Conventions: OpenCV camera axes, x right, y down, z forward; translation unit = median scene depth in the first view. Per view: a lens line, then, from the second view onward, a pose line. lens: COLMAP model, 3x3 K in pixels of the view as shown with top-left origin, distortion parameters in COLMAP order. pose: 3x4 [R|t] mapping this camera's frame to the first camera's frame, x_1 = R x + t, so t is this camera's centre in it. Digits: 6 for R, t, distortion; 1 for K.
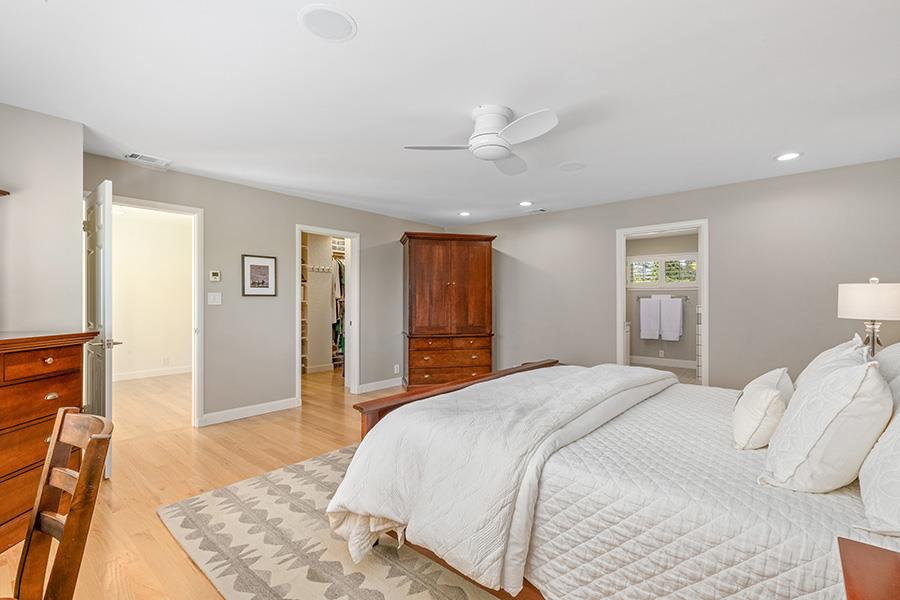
lens RADIAL K [[405.1, 0, 451.9], [0, 405.1, 300.7], [0, 0, 1]] dist [-0.005889, -0.000316]
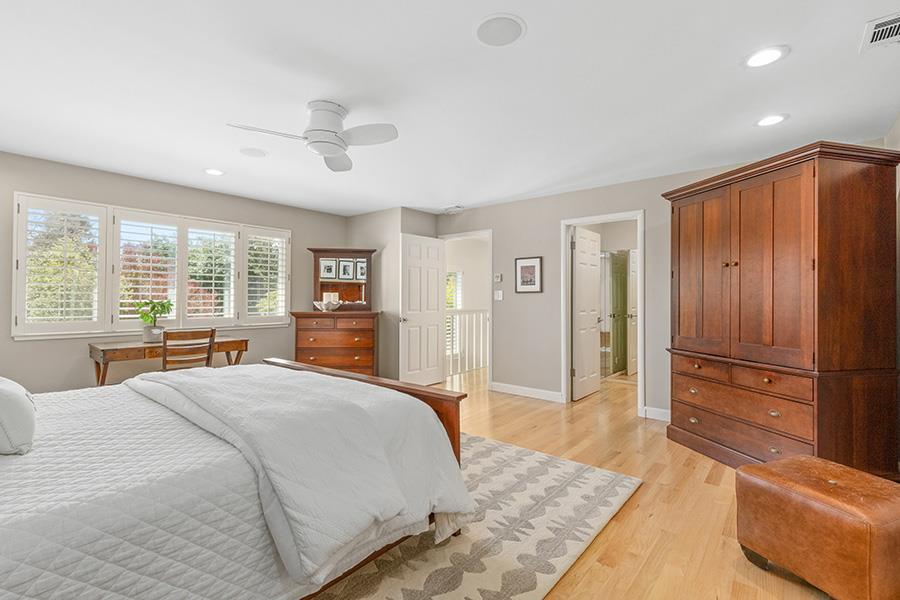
lens RADIAL K [[405.1, 0, 454.7], [0, 405.1, 299.7], [0, 0, 1]] dist [-0.005889, -0.000316]
pose [[0.012903, 0.007477, -0.999889, 0.654352], [0.004061, 0.999963, 0.007530, -0.001170], [0.999909, -0.004158, 0.012872, 0.764333]]
